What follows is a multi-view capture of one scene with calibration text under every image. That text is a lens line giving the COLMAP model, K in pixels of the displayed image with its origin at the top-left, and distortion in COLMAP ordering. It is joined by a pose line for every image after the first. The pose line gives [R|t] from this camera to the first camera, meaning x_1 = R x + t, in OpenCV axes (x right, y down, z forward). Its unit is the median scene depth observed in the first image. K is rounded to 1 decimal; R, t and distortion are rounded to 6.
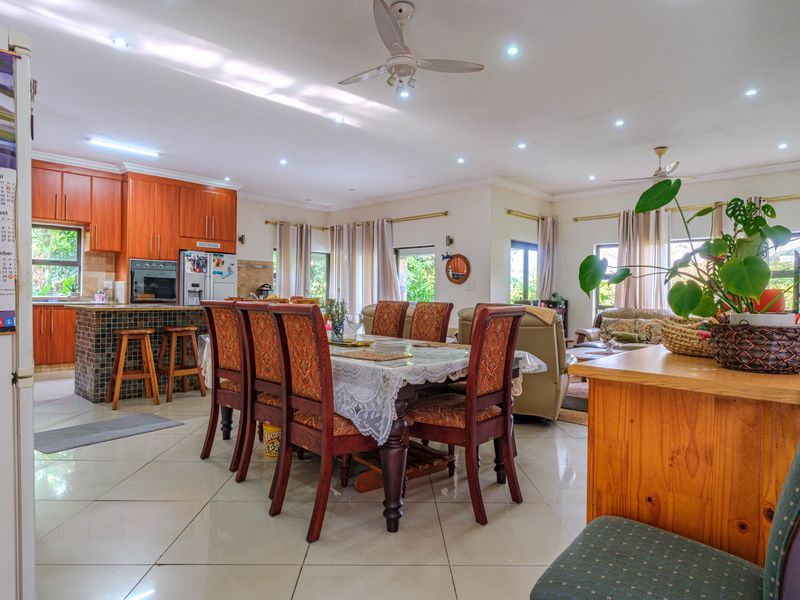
lens RADIAL K [[490.7, 0, 400.0], [0, 490.7, 300.0], [0, 0, 1]] dist [-0.001658, -0.000515]
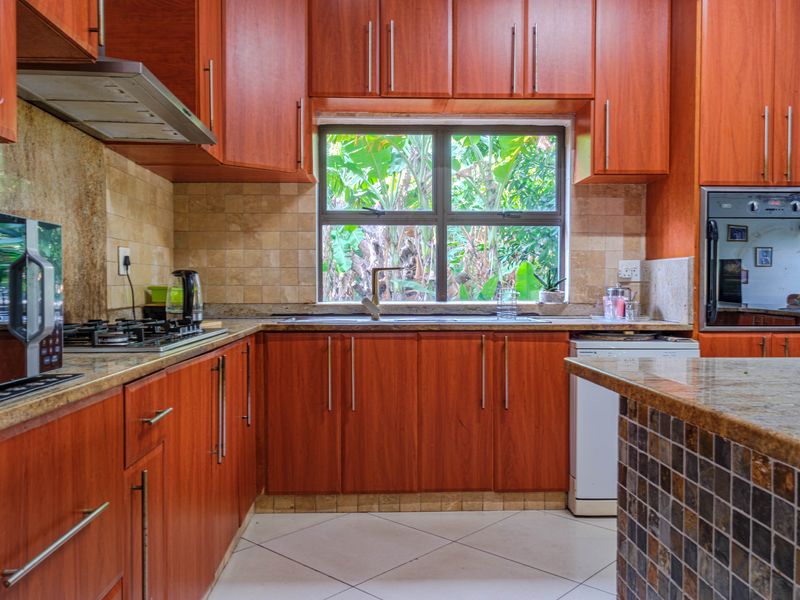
lens RADIAL K [[607.3, 0, 400.0], [0, 607.3, 300.0], [0, 0, 1]] dist [-0.000449, 0.000340]
pose [[0.718942, 0.000086, -0.695070, -0.354869], [0.004639, 0.999977, 0.004923, -0.010610], [0.695055, -0.006764, 0.718925, 0.486752]]
